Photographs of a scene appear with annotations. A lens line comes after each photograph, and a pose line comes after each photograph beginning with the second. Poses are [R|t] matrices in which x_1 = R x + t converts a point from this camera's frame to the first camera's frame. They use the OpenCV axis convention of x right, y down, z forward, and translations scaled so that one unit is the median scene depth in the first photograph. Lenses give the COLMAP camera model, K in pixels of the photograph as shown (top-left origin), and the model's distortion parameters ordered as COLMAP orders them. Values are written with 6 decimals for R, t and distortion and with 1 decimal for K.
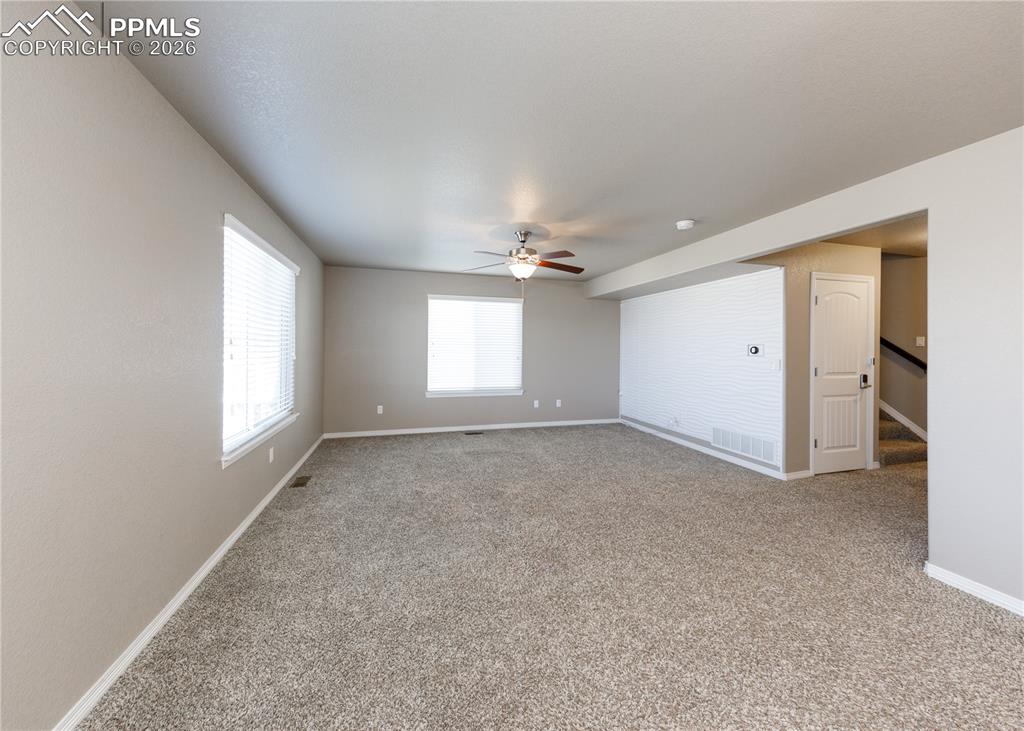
lens RADIAL K [[370.6, 0, 504.7], [0, 370.6, 348.5], [0, 0, 1]] dist [0.008923, -0.000758]
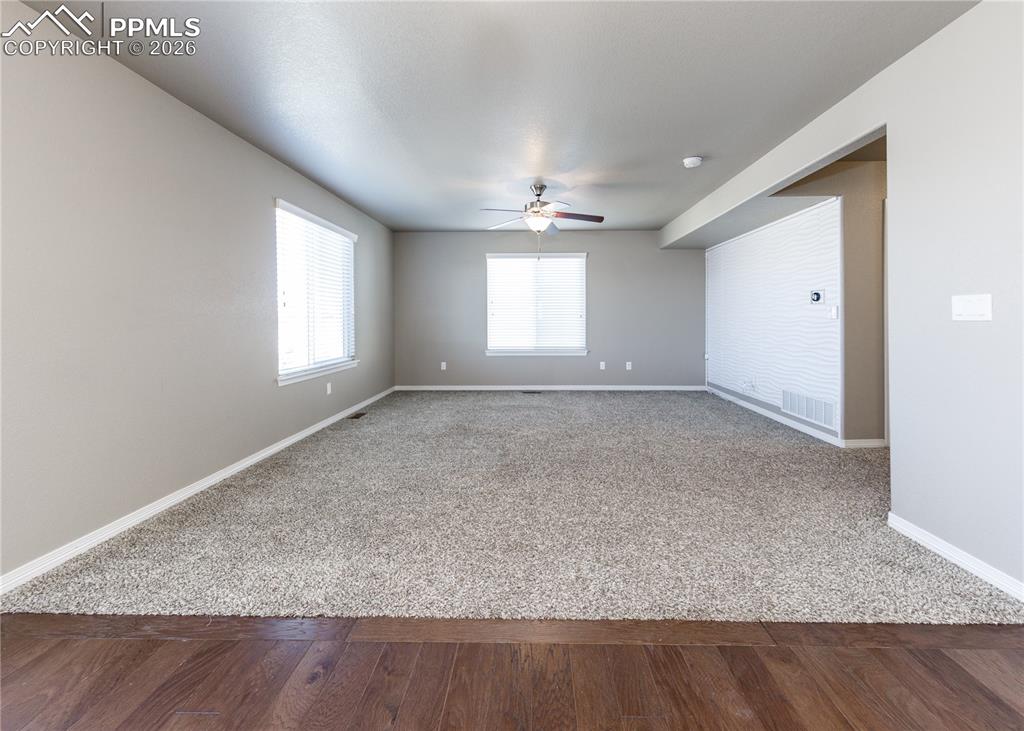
lens RADIAL K [[435.7, 0, 521.9], [0, 435.7, 321.1], [0, 0, 1]] dist [0.010938, 0.000479]
pose [[0.956348, -0.009052, -0.292092, 0.343446], [0.009967, 0.999949, 0.001644, 0.055855], [0.292062, -0.004484, 0.956389, -0.164460]]
